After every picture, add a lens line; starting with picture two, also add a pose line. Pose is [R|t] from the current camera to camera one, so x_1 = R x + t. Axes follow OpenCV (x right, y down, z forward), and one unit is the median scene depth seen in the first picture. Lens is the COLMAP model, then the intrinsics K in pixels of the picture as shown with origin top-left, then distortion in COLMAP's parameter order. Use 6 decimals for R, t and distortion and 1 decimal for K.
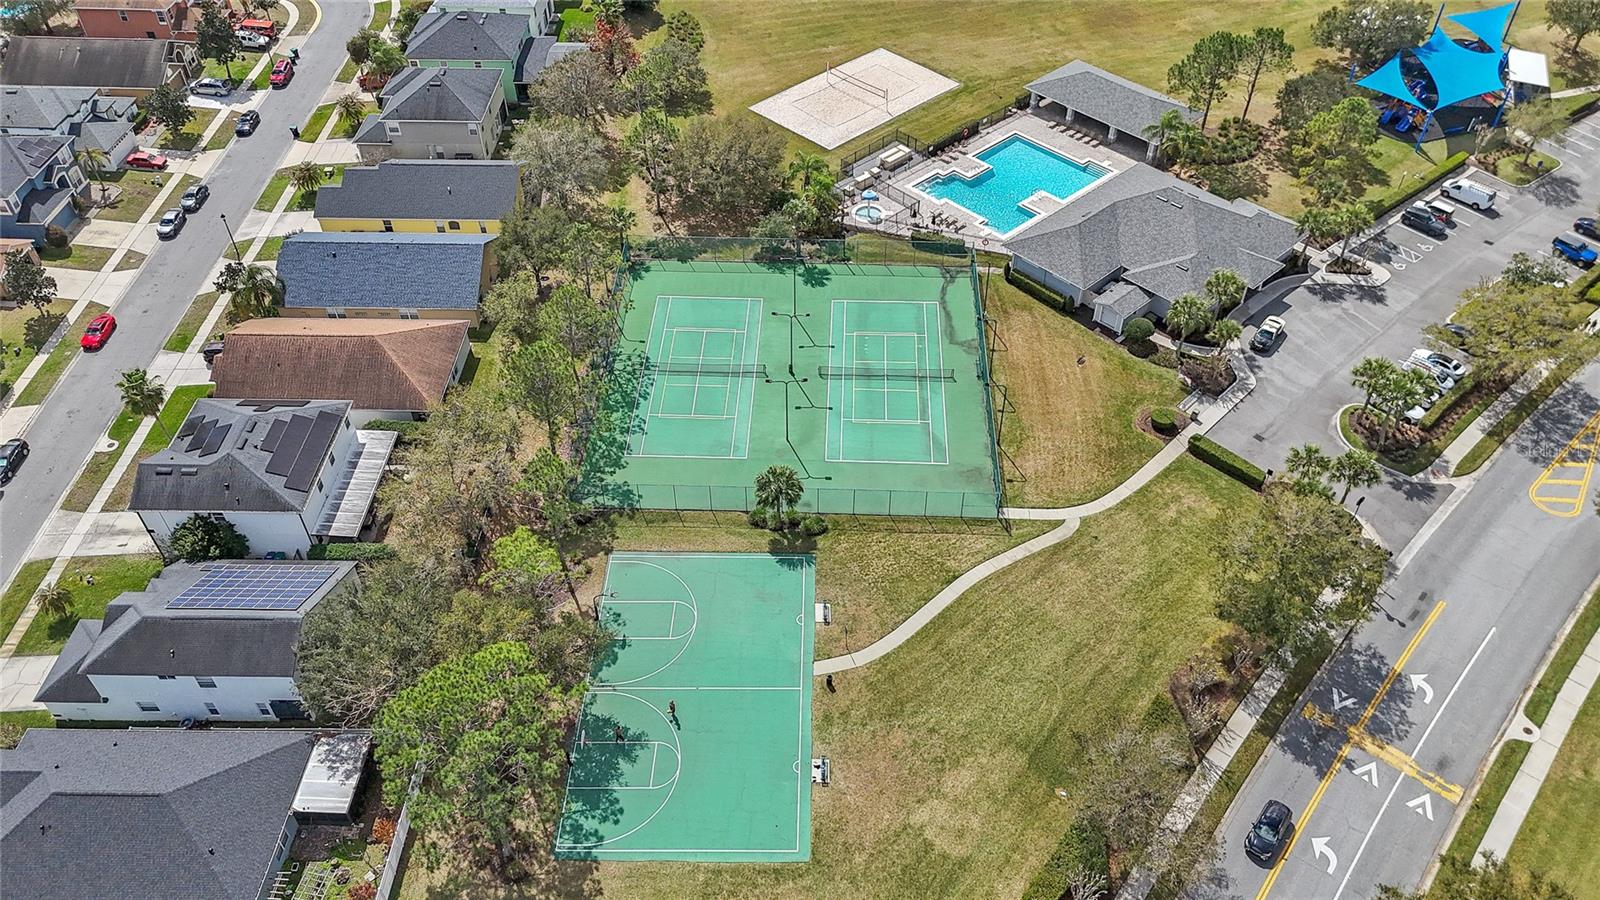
lens RADIAL K [[1184.7, 0, 802.5], [0, 1184.7, 456.1], [0, 0, 1]] dist [0.077878, -0.076279]
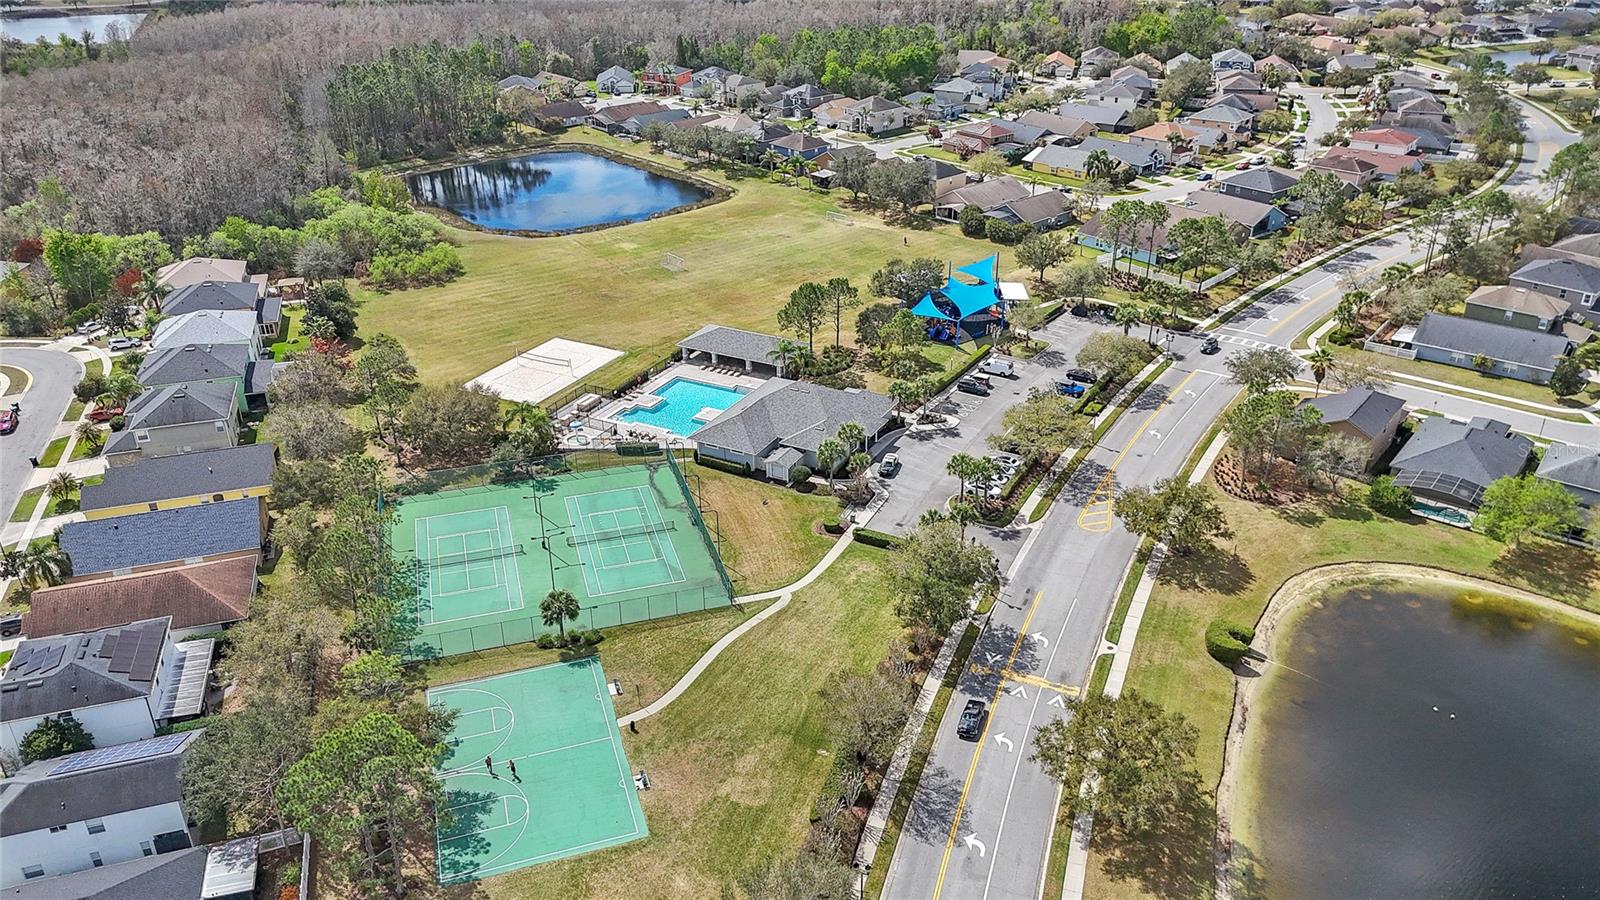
lens RADIAL K [[1188.8, 0, 800.0], [0, 1188.8, 450.0], [0, 0, 1]] dist [0.105133, -0.094108]
pose [[0.944755, -0.150809, 0.291024, -0.104486], [0.231463, 0.935611, -0.266566, 0.226009], [-0.232085, 0.319201, 0.918829, -0.240720]]
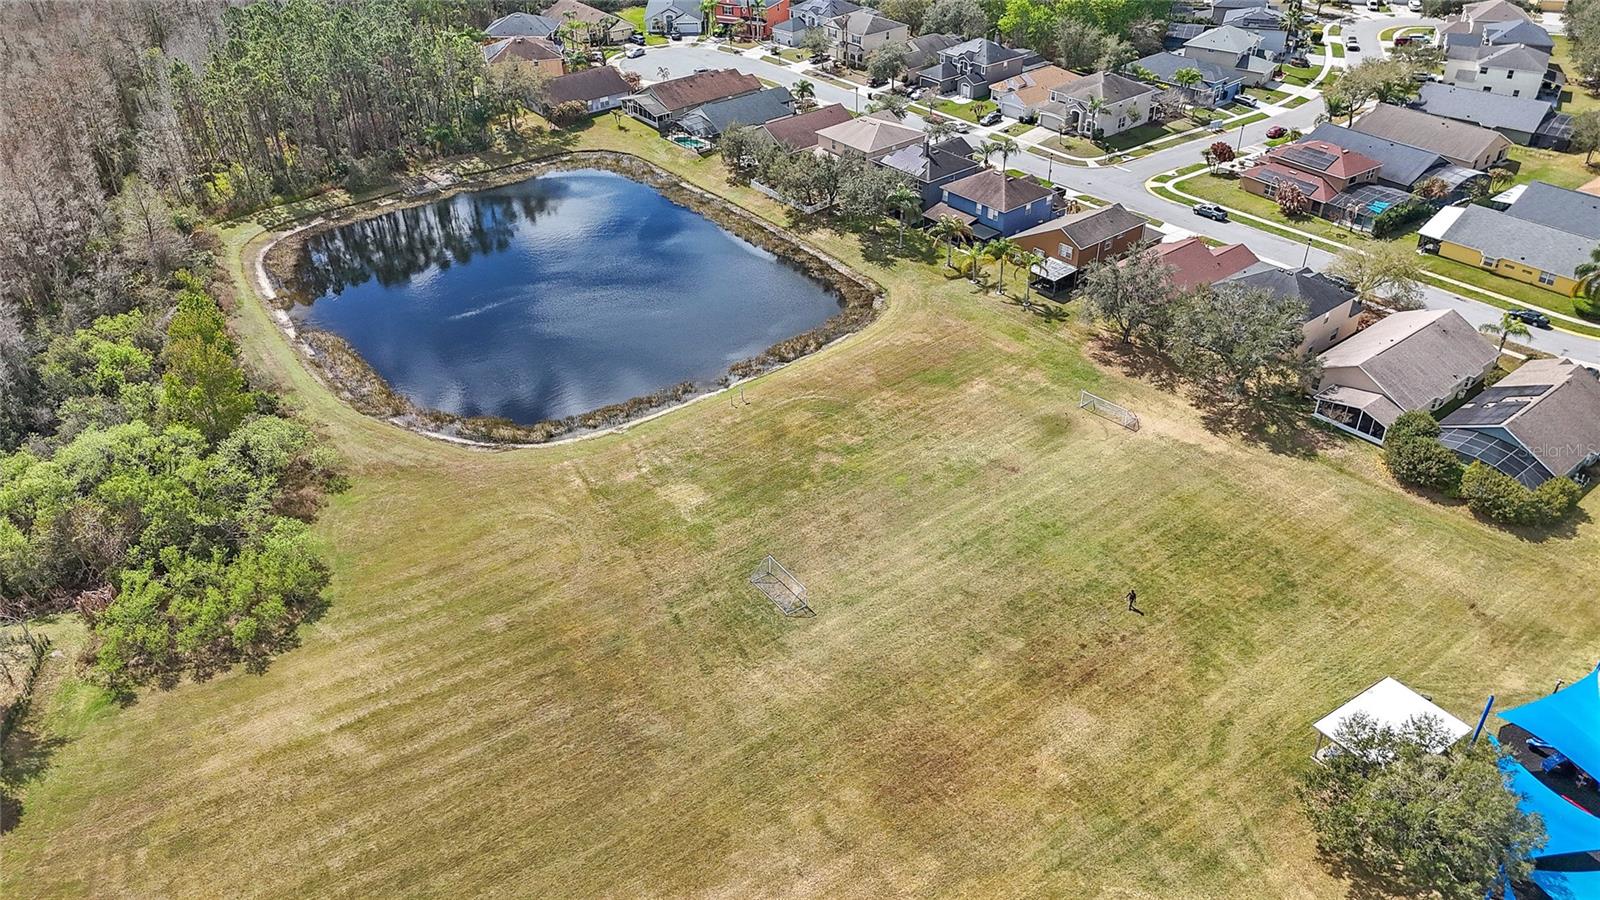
lens RADIAL K [[1184.7, 0, 802.5], [0, 1184.7, 456.1], [0, 0, 1]] dist [0.077878, -0.076279]
pose [[0.961520, -0.159353, 0.223797, 0.161981], [0.196841, 0.967856, -0.156552, -0.625120], [-0.191657, 0.194580, 0.961980, 0.687822]]
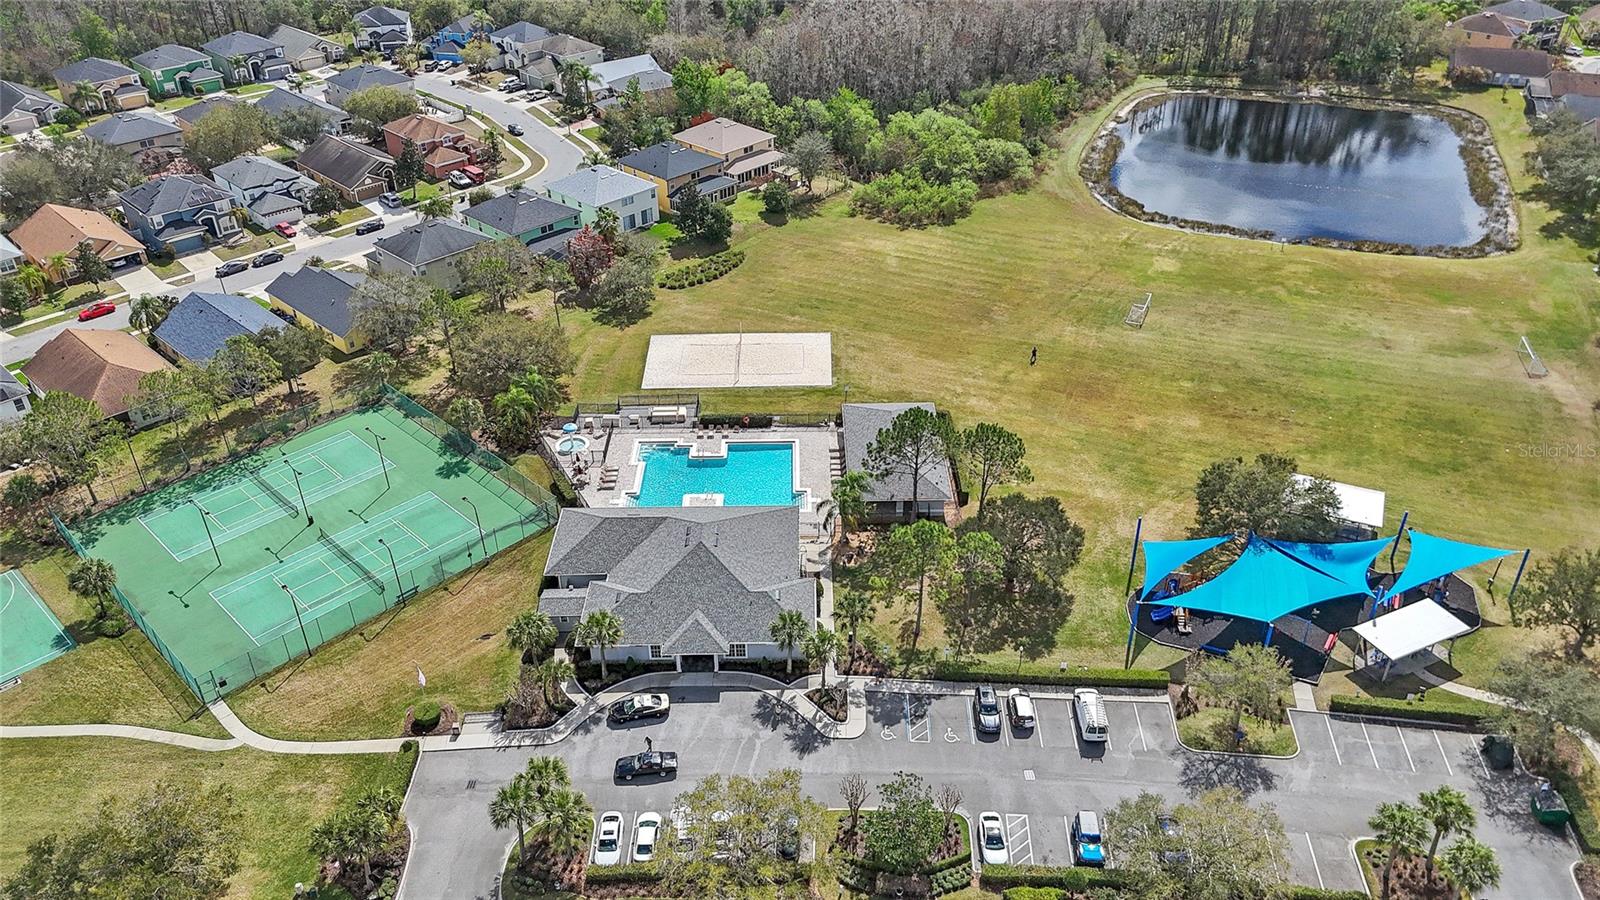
lens RADIAL K [[1184.7, 0, 802.5], [0, 1184.7, 456.1], [0, 0, 1]] dist [0.077878, -0.076279]
pose [[0.734484, 0.361202, -0.574514, 0.911139], [-0.463604, 0.885307, -0.036093, -0.288818], [0.495585, 0.292857, 0.817699, 0.309289]]
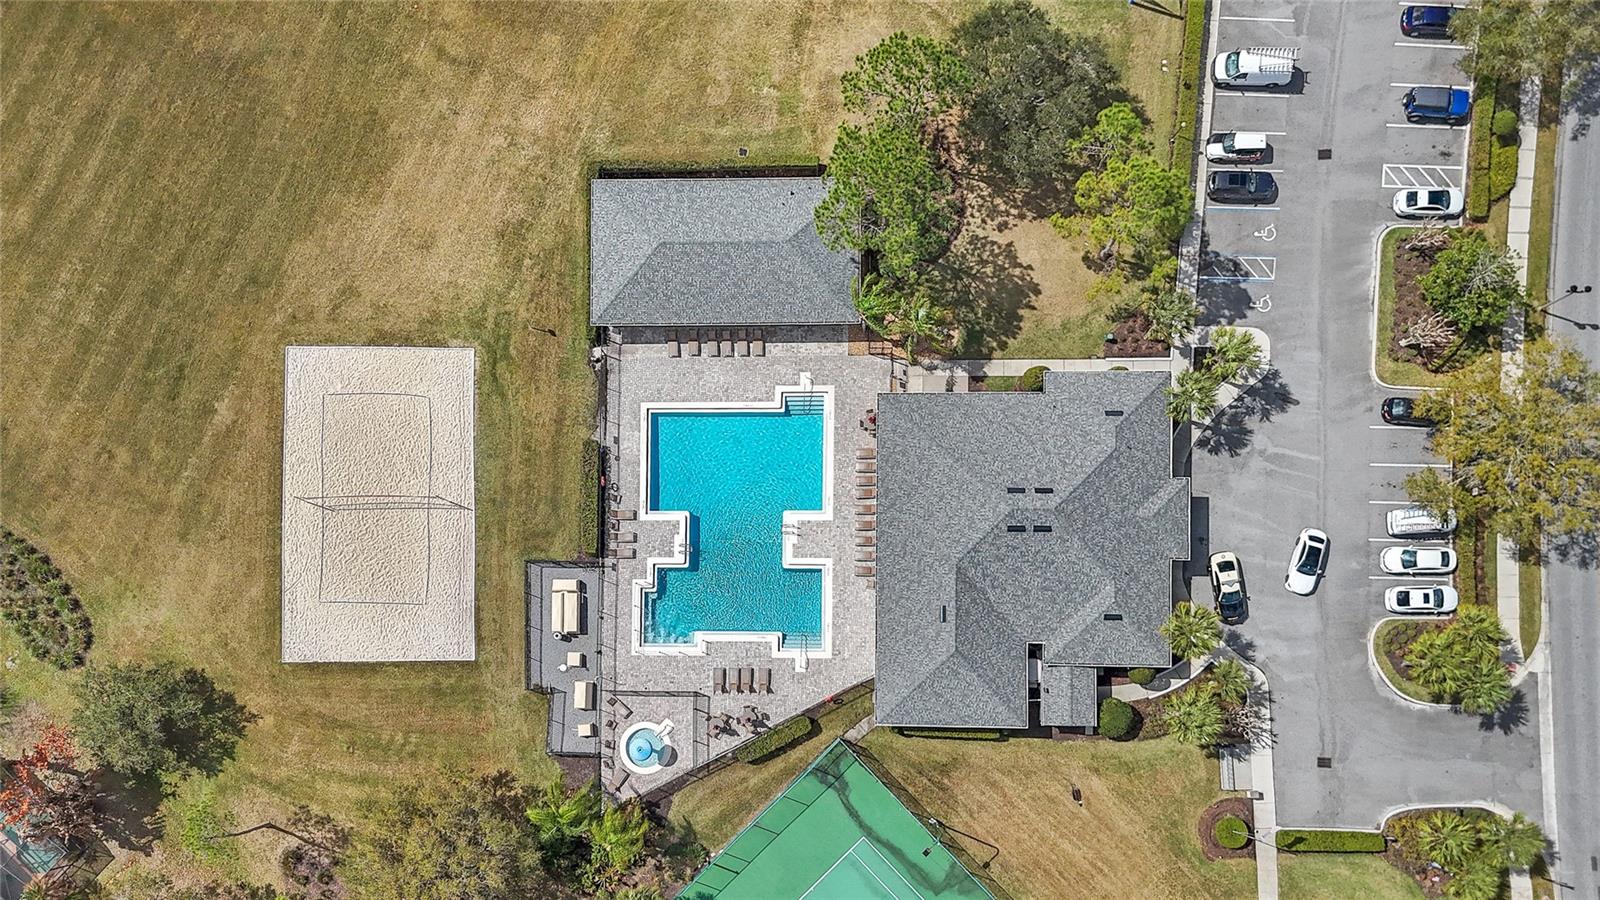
lens RADIAL K [[1184.7, 0, 802.5], [0, 1184.7, 456.1], [0, 0, 1]] dist [0.077878, -0.076279]
pose [[0.684875, -0.728408, -0.019190, 0.285954], [0.538843, 0.488559, 0.686265, -0.800208], [-0.490505, -0.480346, 0.727099, 0.637744]]
